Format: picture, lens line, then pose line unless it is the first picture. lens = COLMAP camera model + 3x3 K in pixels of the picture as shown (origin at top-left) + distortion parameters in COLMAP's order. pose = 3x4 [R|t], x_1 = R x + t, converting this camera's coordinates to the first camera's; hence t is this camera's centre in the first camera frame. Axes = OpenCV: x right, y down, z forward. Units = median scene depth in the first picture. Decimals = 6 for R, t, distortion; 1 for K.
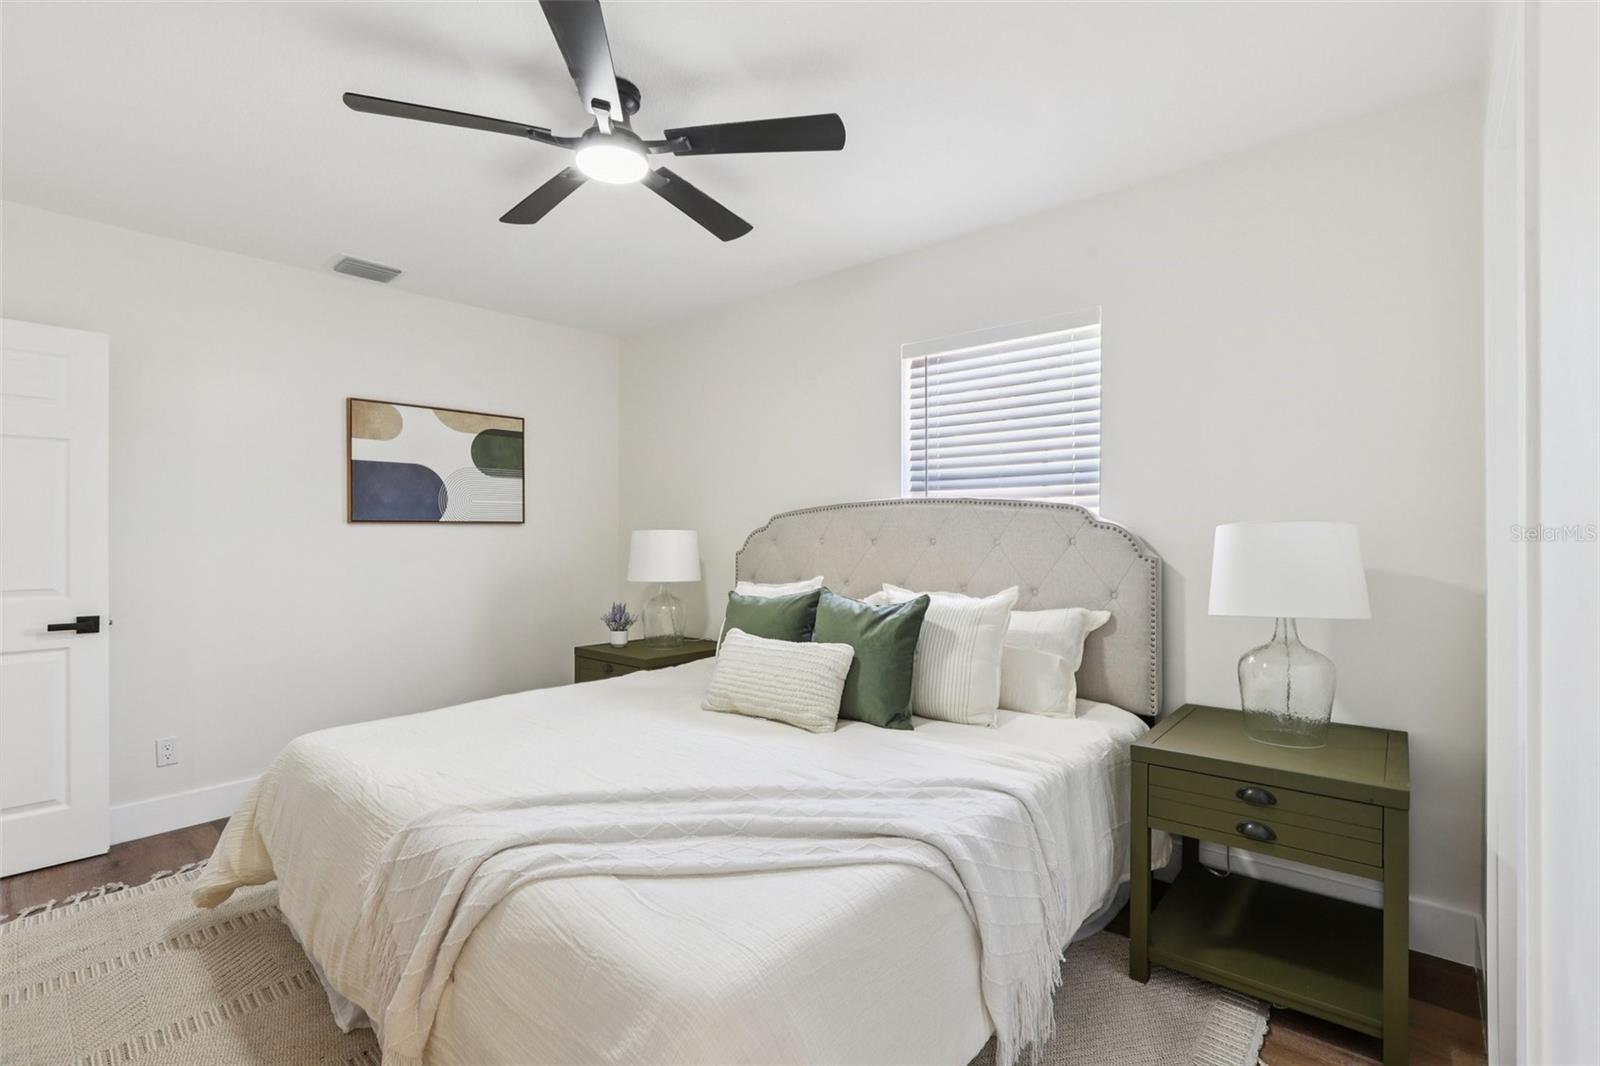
lens RADIAL K [[728.5, 0, 810.9], [0, 728.5, 534.9], [0, 0, 1]] dist [-0.041146, 0.013456]
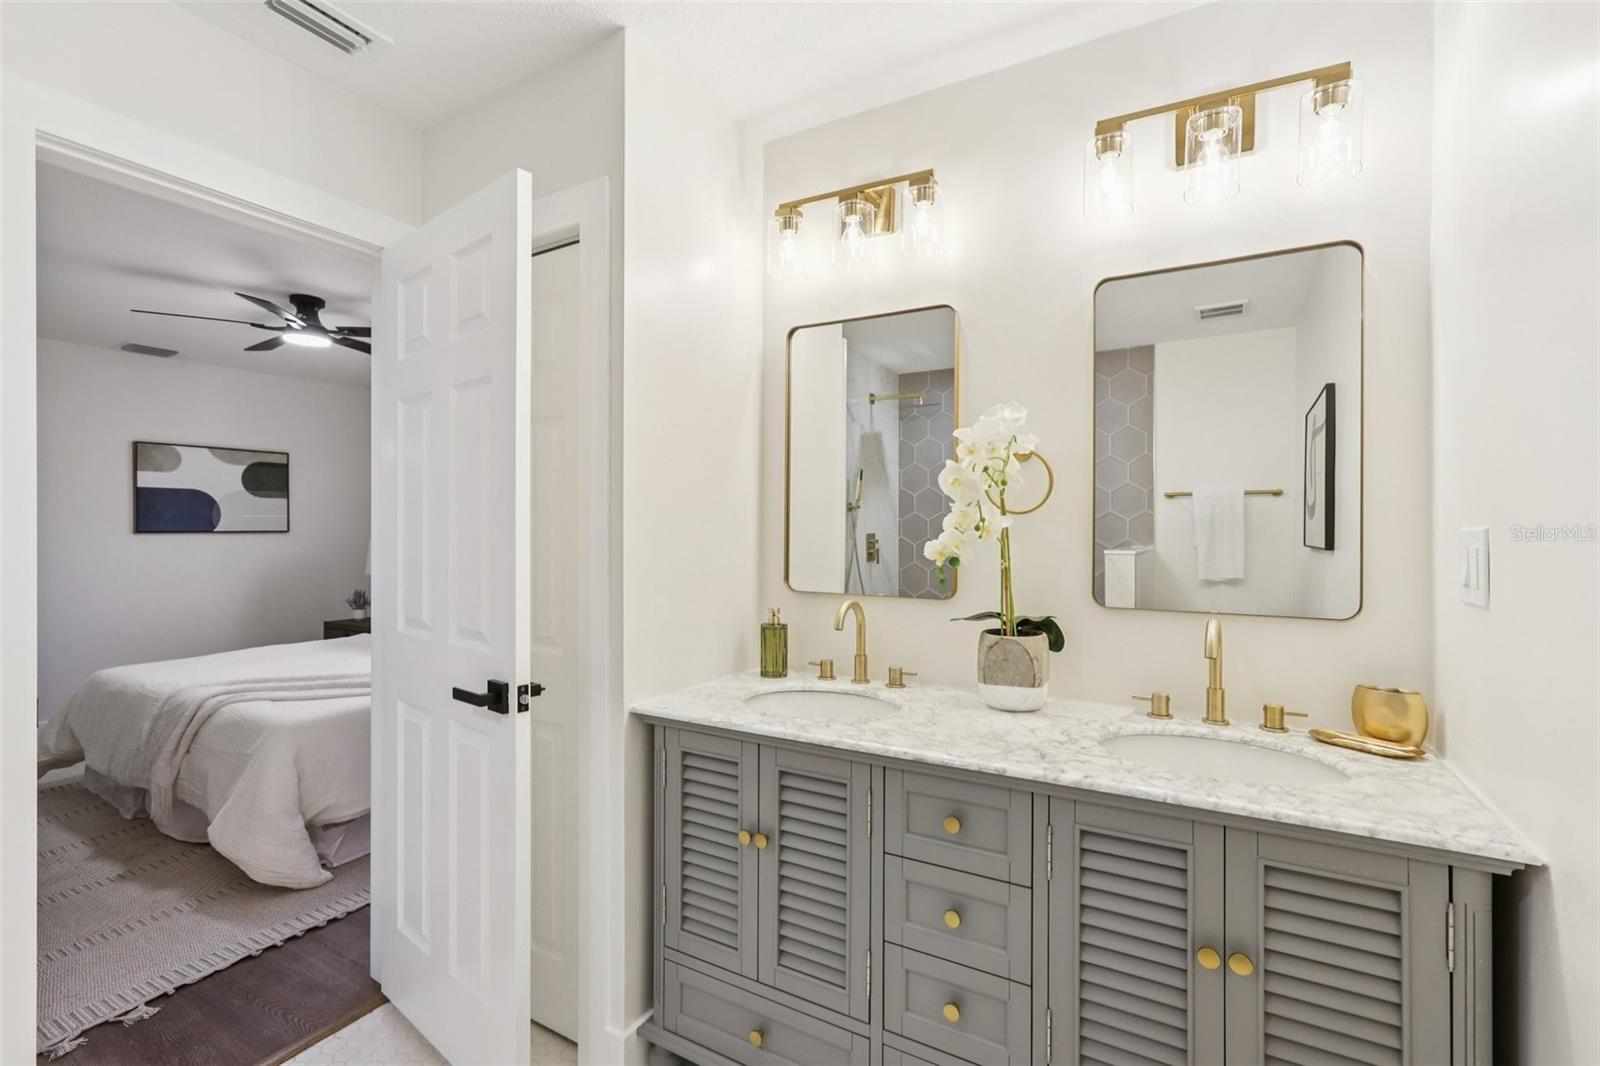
lens RADIAL K [[728.5, 0, 840.7], [0, 728.5, 534.4], [0, 0, 1]] dist [-0.041146, 0.013456]
pose [[0.977860, 0.001638, 0.209256, 0.376068], [-0.002878, 0.999980, 0.005623, -0.024746], [-0.209242, -0.006101, 0.977845, -0.581578]]
